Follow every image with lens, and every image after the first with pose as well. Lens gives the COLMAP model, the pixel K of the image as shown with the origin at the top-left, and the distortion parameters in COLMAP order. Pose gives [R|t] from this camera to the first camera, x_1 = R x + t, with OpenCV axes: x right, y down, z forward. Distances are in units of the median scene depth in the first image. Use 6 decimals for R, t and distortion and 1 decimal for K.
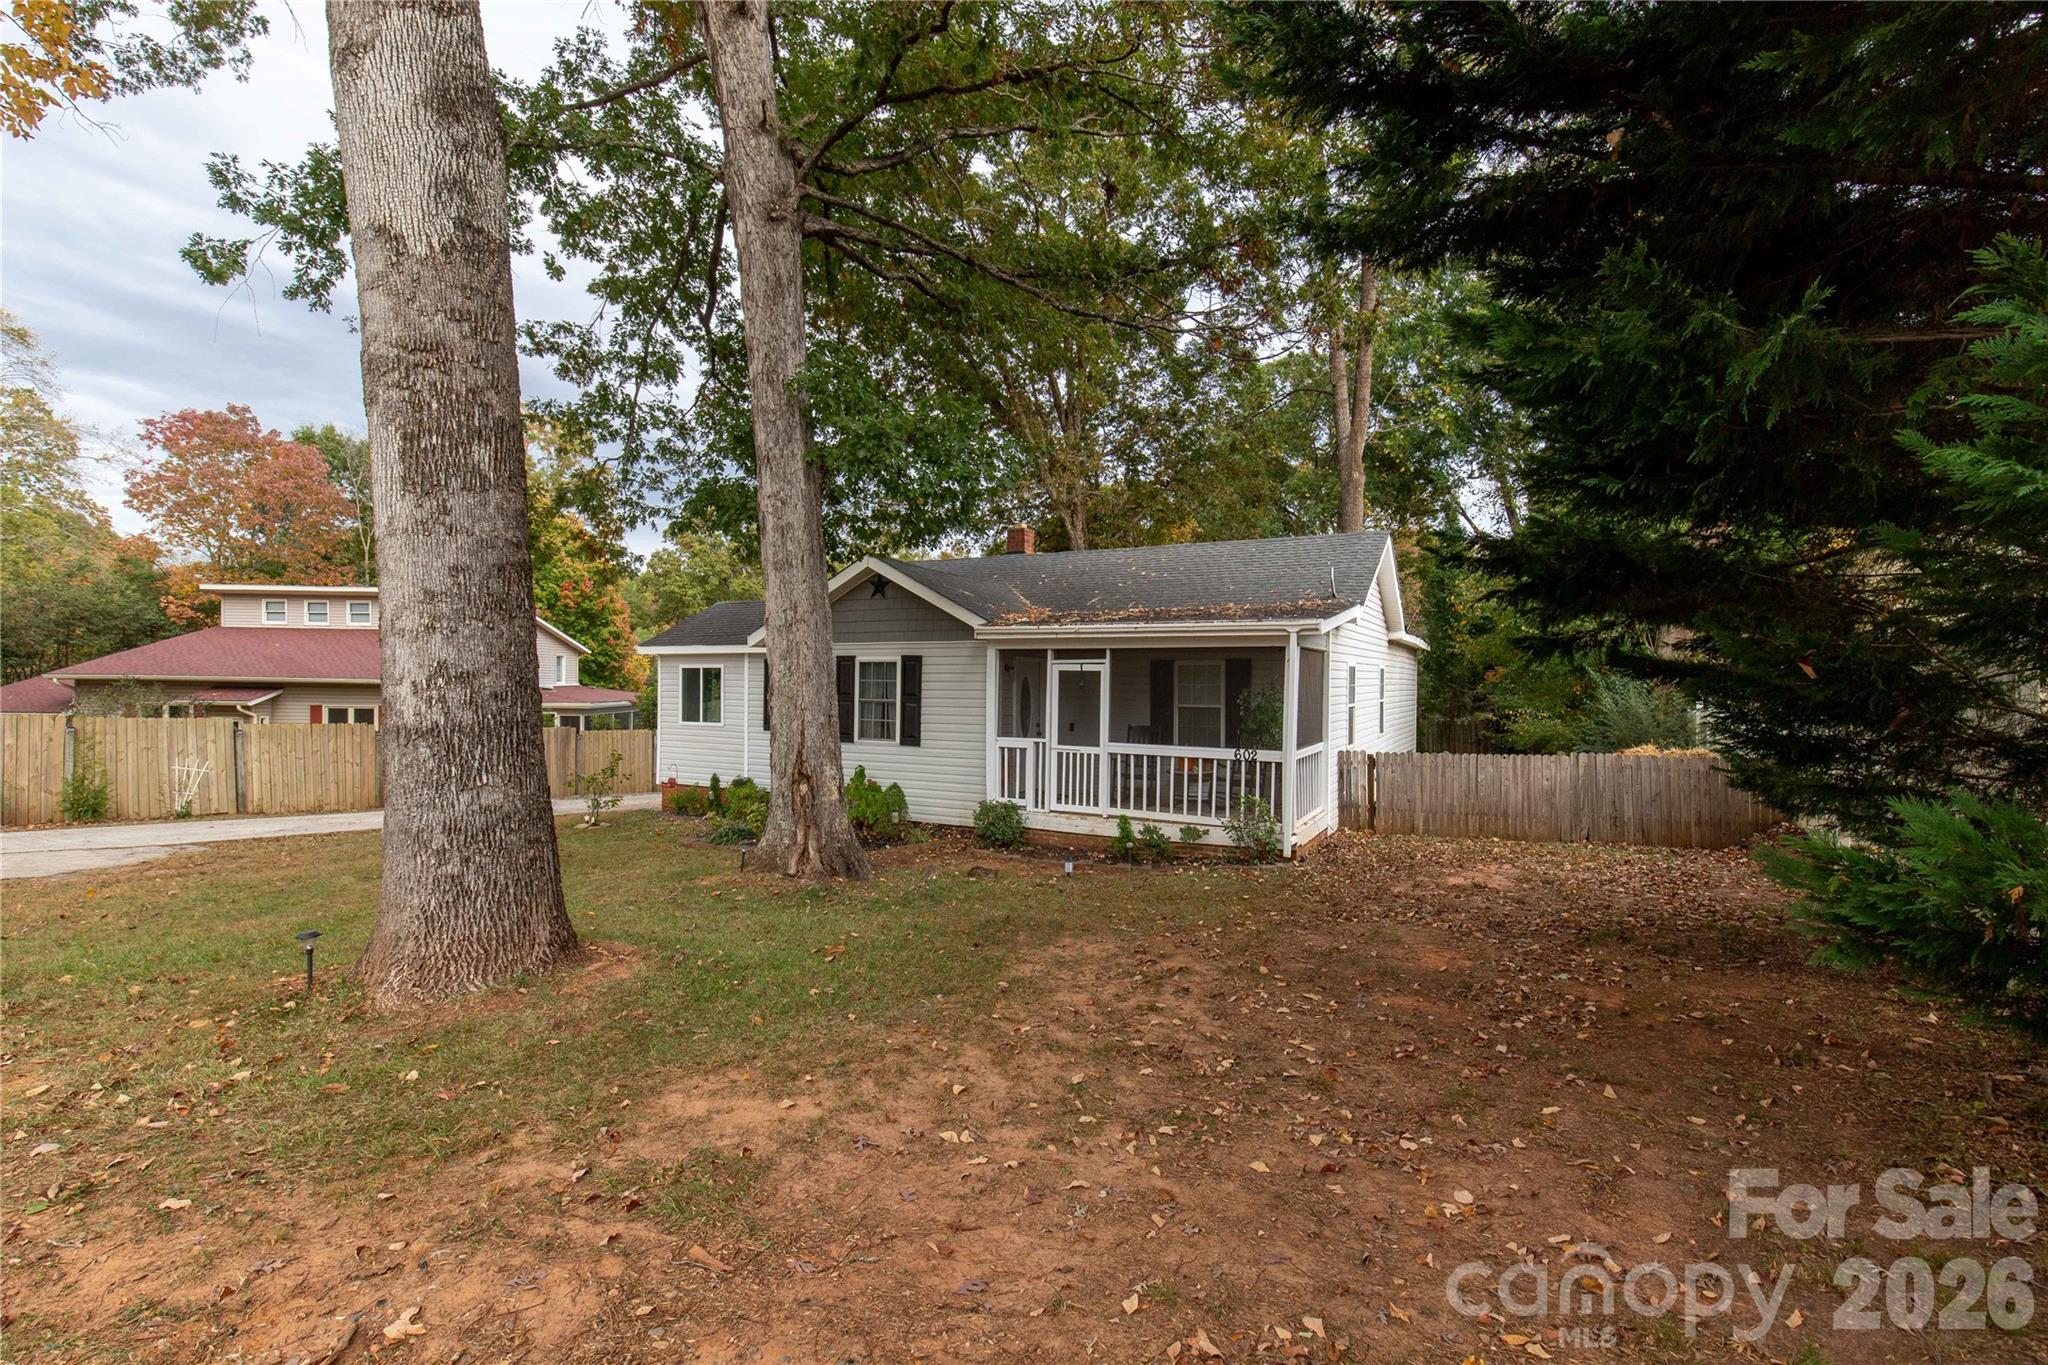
lens RADIAL K [[929.4, 0, 1025.8], [0, 929.4, 691.4], [0, 0, 1]] dist [0.003817, -0.000817]
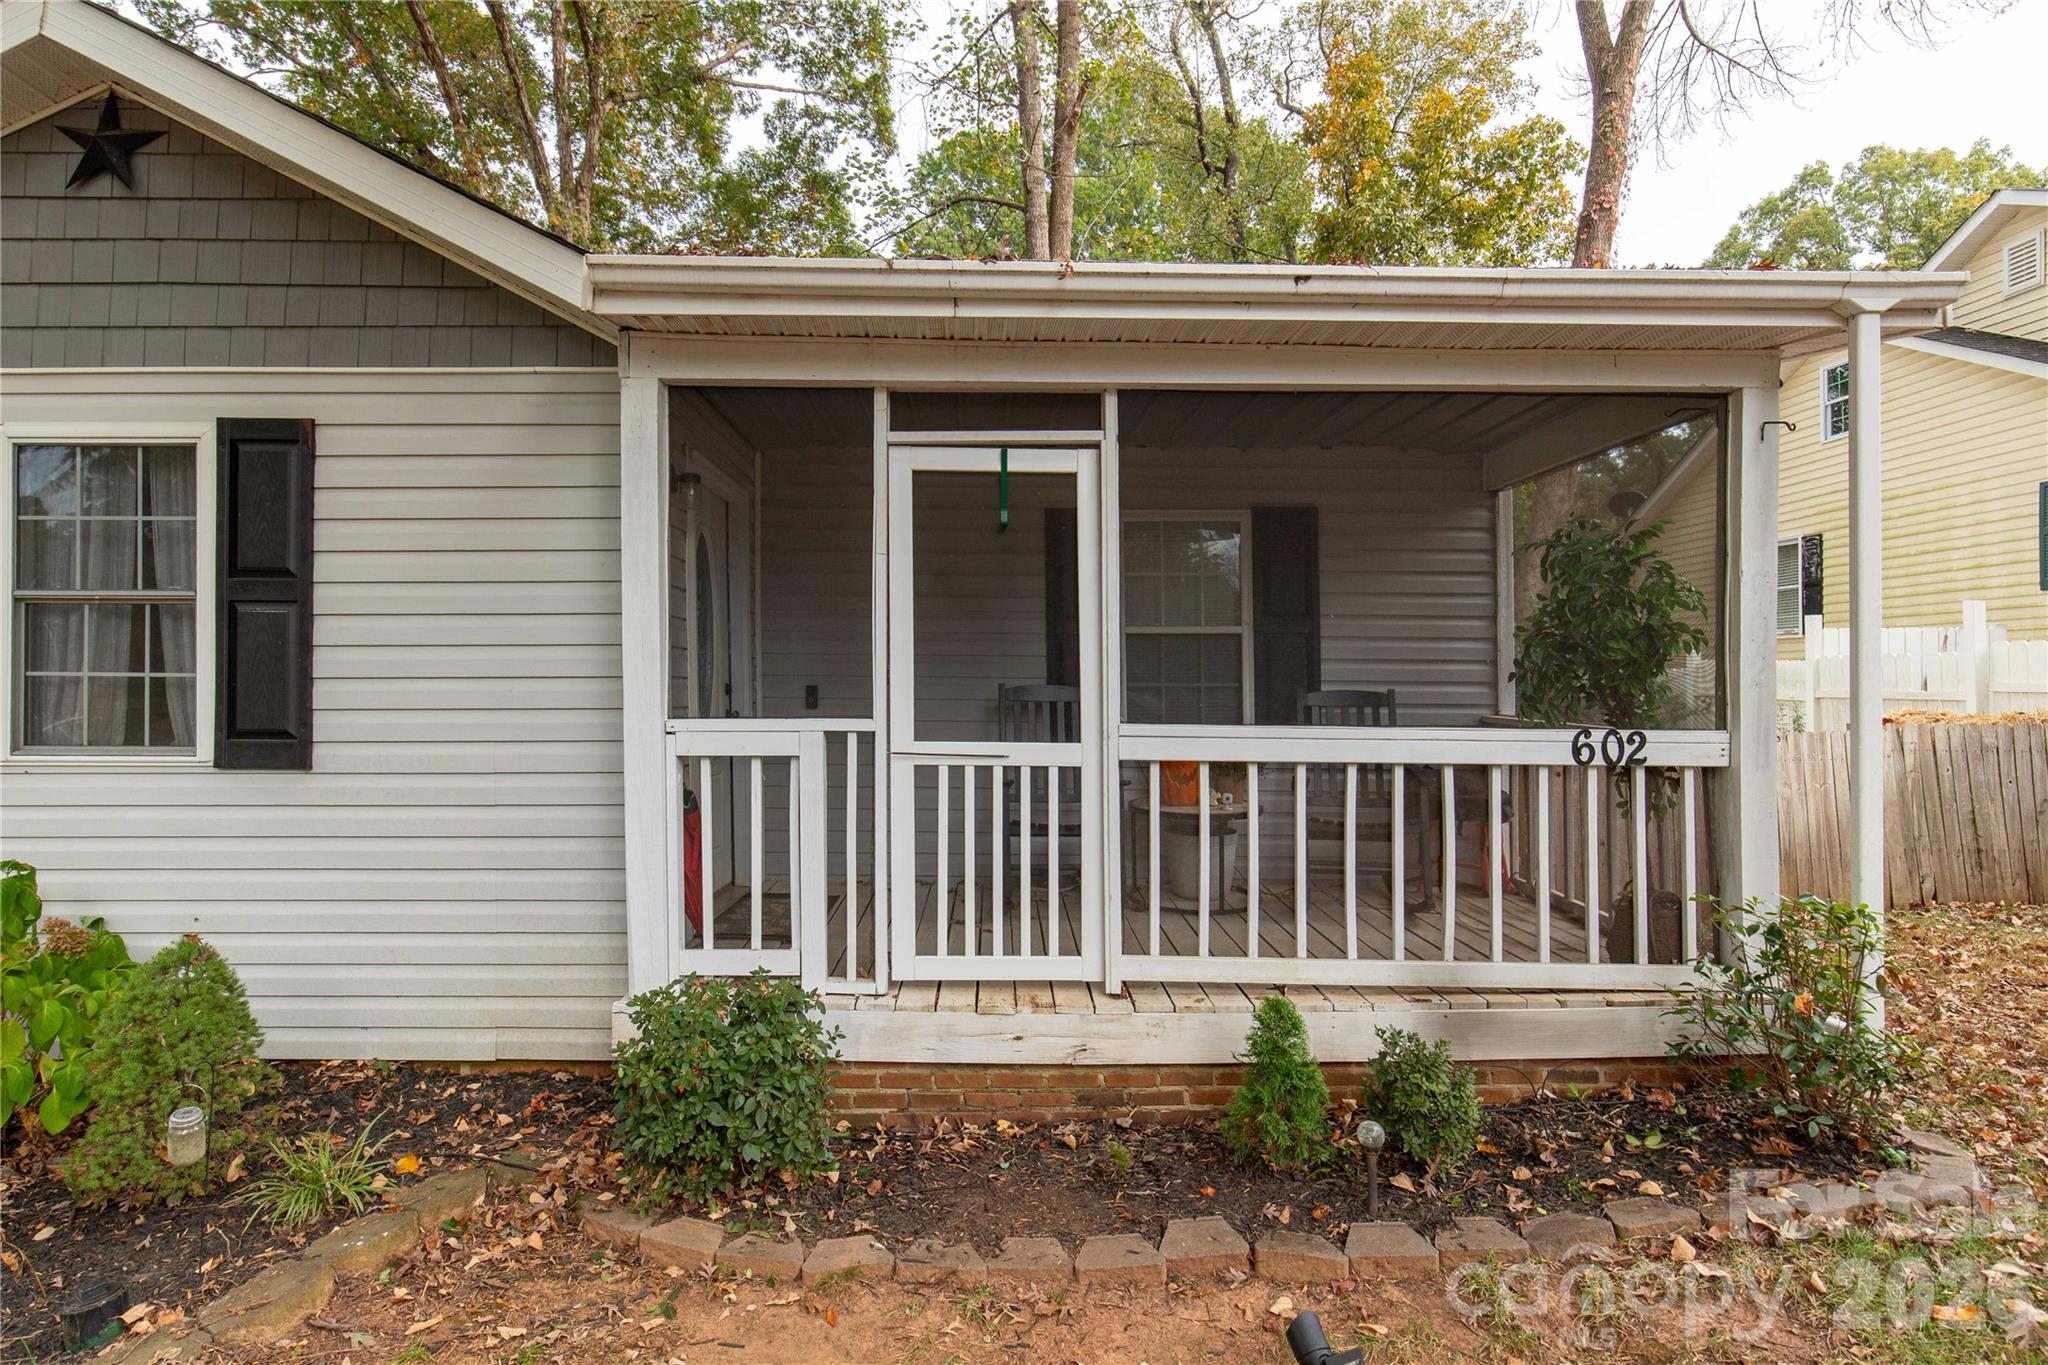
lens RADIAL K [[1118.9, 0, 1031.4], [0, 1118.9, 694.2], [0, 0, 1]] dist [-0.004182, -0.002063]
pose [[0.880956, -0.011098, 0.473068, -0.091456], [0.009828, 0.999938, 0.005156, 0.042122], [-0.473096, 0.000107, 0.881011, 0.687875]]
